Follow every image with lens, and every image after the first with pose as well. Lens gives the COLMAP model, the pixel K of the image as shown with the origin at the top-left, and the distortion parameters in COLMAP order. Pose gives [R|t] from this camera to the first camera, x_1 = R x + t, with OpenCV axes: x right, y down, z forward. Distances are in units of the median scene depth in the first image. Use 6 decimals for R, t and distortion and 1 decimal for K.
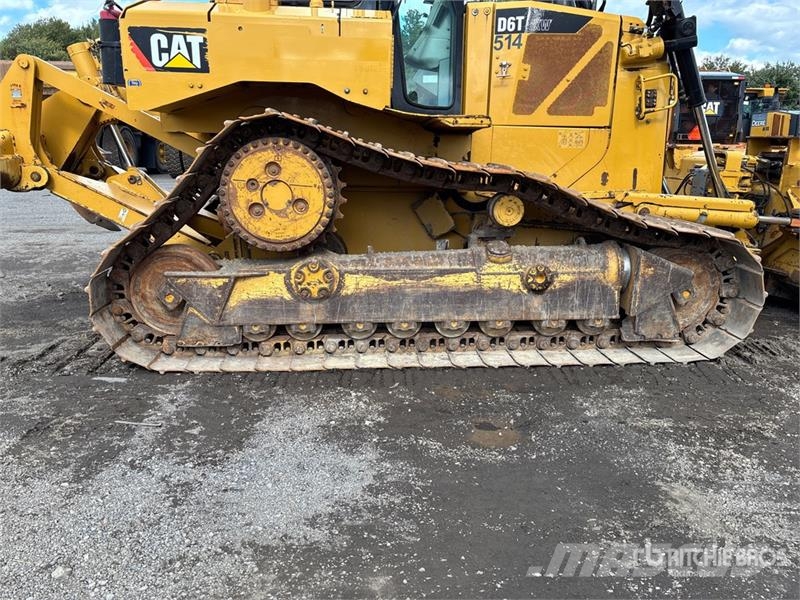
lens RADIAL K [[595.0, 0, 398.5], [0, 595.0, 294.7], [0, 0, 1]] dist [0.063790, -0.088936]
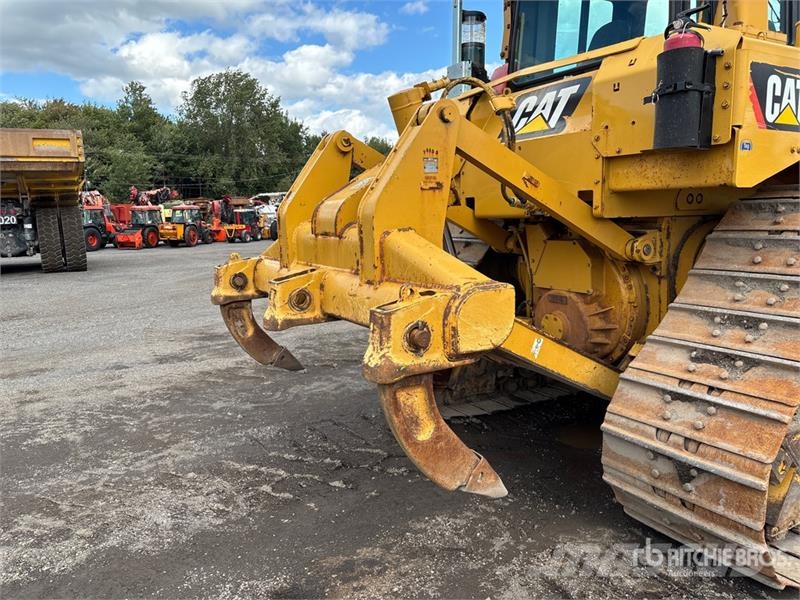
lens RADIAL K [[602.7, 0, 400.0], [0, 602.7, 300.0], [0, 0, 1]] dist [0.060511, -0.078312]
pose [[0.902880, -0.101651, 0.417702, -0.982250], [0.145789, 0.986464, -0.075064, -0.178782], [-0.404418, 0.128670, 0.905478, 0.533700]]
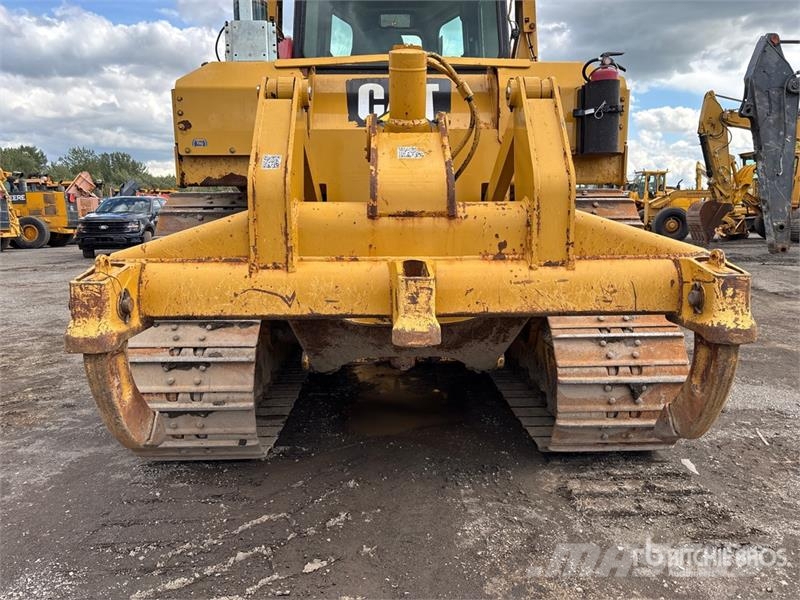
lens RADIAL K [[602.7, 0, 400.0], [0, 602.7, 300.0], [0, 0, 1]] dist [0.060511, -0.078312]
pose [[0.050682, -0.150388, 0.987327, -1.314010], [0.253444, 0.958172, 0.132937, -0.327189], [-0.966021, 0.243495, 0.086677, 1.208554]]
